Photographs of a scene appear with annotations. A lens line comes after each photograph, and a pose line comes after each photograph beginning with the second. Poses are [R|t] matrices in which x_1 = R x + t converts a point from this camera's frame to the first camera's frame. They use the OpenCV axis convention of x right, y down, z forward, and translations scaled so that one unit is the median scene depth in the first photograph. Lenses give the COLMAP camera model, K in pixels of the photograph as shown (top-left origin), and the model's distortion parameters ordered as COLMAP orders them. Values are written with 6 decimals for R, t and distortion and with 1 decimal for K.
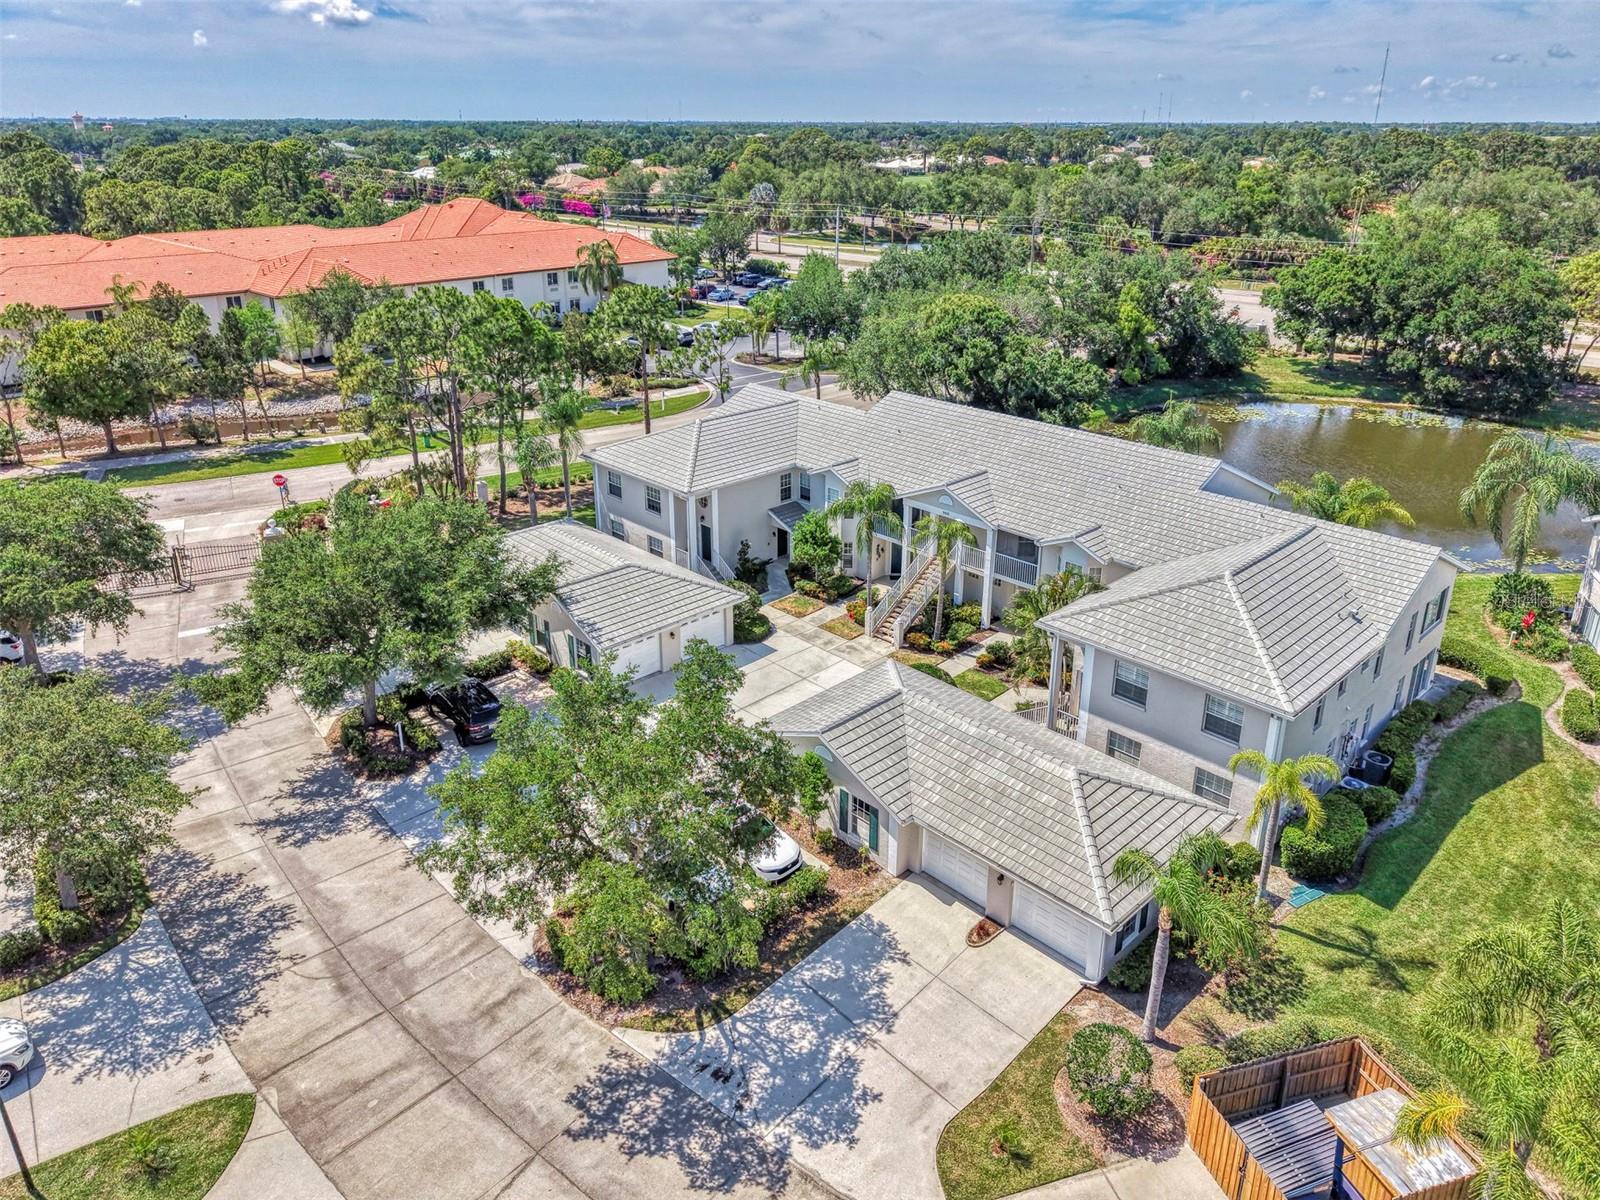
lens RADIAL K [[1075.6, 0, 798.3], [0, 1075.6, 566.2], [0, 0, 1]] dist [0.019157, -0.020981]
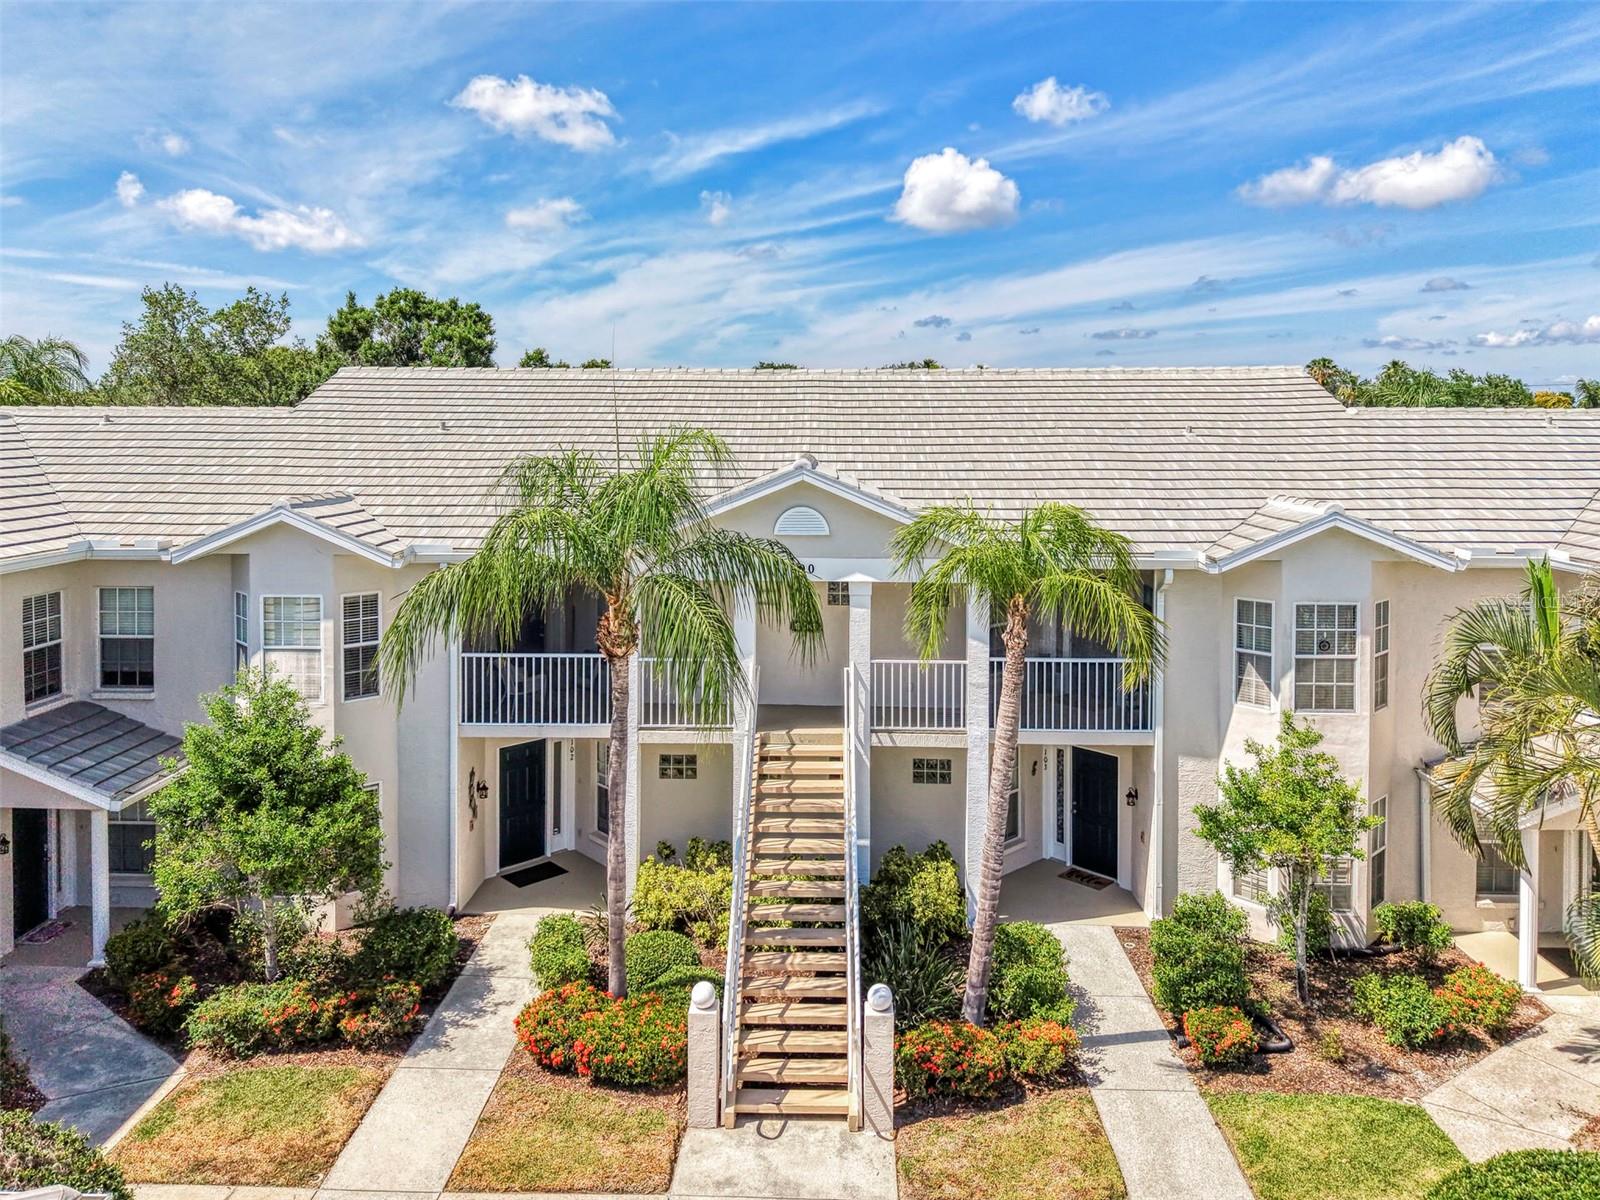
lens RADIAL K [[1075.6, 0, 775.3], [0, 1075.6, 488.0], [0, 0, 1]] dist [0.019157, -0.020981]
pose [[0.725026, -0.019407, 0.688448, -0.036674], [0.260289, 0.933187, -0.247813, 0.000751], [-0.637641, 0.358866, 0.681637, 0.412466]]
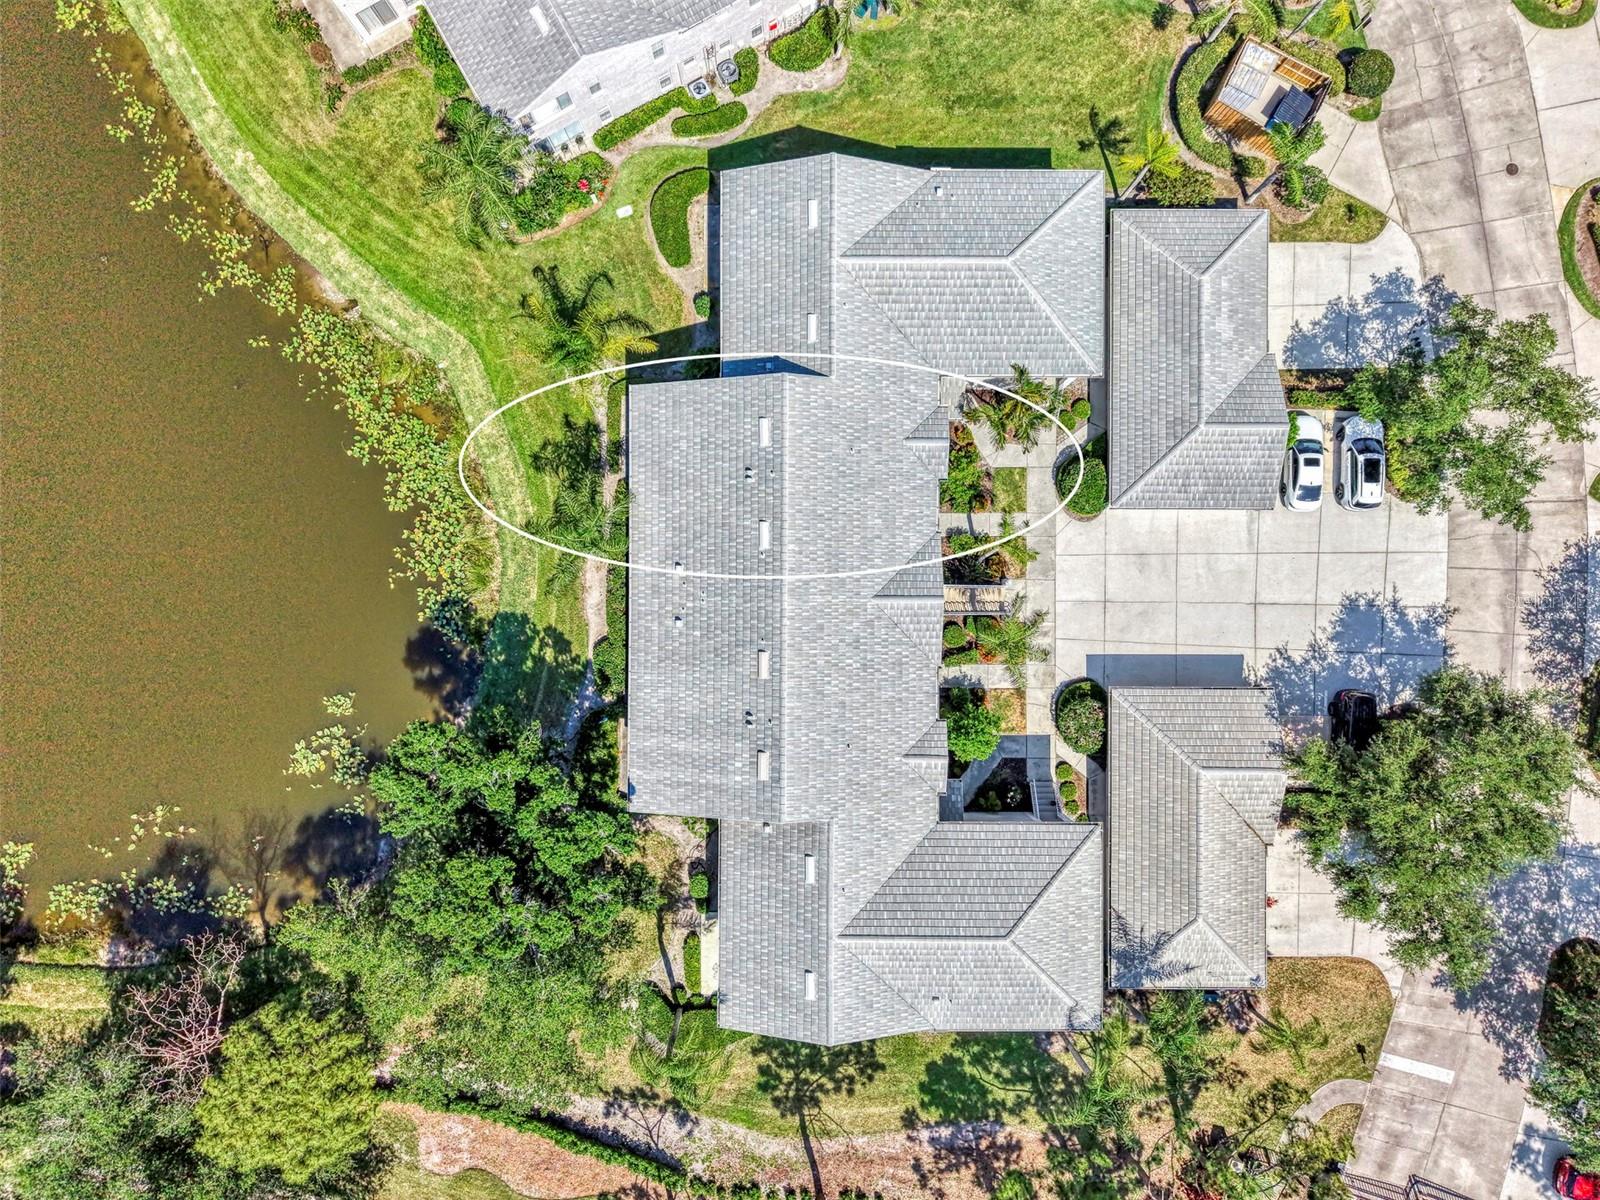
lens RADIAL K [[1075.6, 0, 798.5], [0, 1075.6, 610.6], [0, 0, 1]] dist [0.019157, -0.020981]
pose [[-0.716156, -0.697904, -0.007057, 0.117595], [0.262136, -0.278335, 0.924021, -0.513362], [-0.646842, 0.659893, 0.382277, 0.371593]]
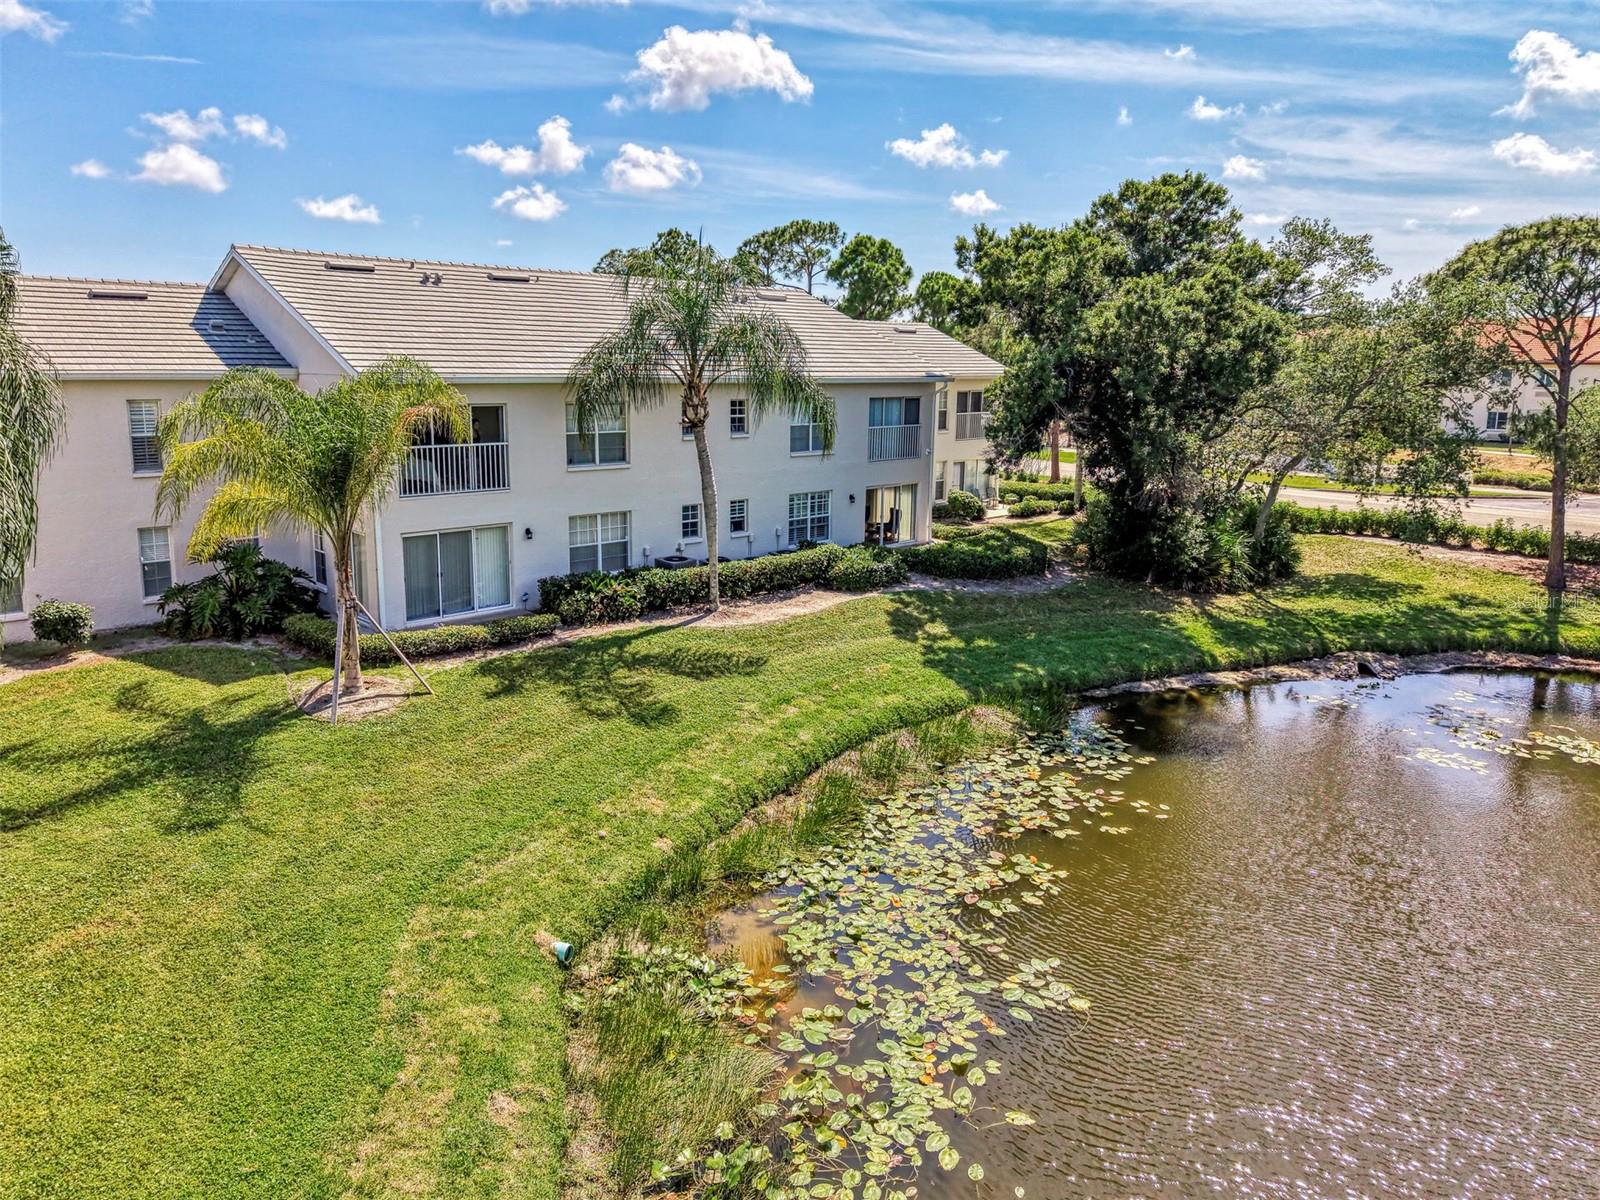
lens RADIAL K [[1075.6, 0, 789.9], [0, 1075.6, 595.4], [0, 0, 1]] dist [0.019157, -0.020981]
pose [[-0.000808, 0.213275, -0.976992, 0.472612], [-0.386630, 0.900950, 0.196995, -0.074958], [0.922234, 0.377894, 0.081731, 0.628546]]
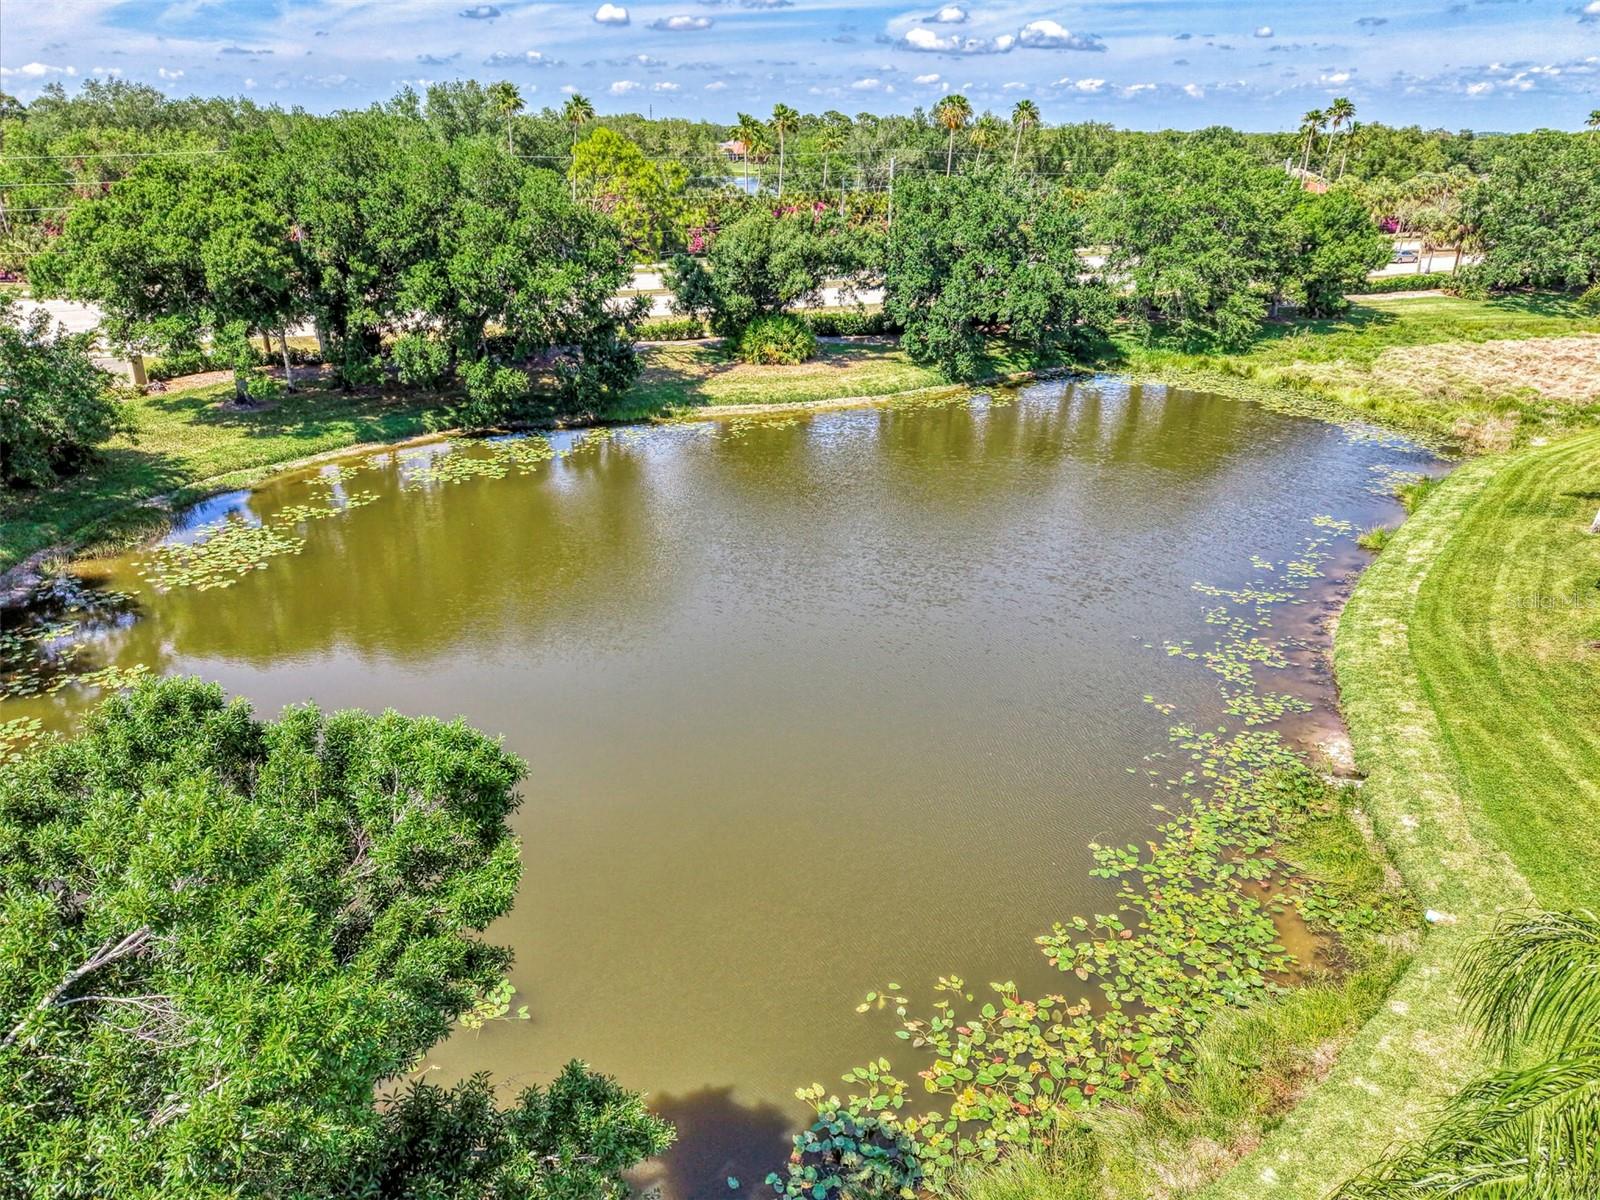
lens RADIAL K [[1075.6, 0, 805.8], [0, 1075.6, 609.9], [0, 0, 1]] dist [0.019157, -0.020981]
pose [[0.354486, -0.376287, 0.856007, 0.130570], [0.342273, 0.904138, 0.255704, -0.150180], [-0.870166, 0.202344, 0.449297, 0.630033]]
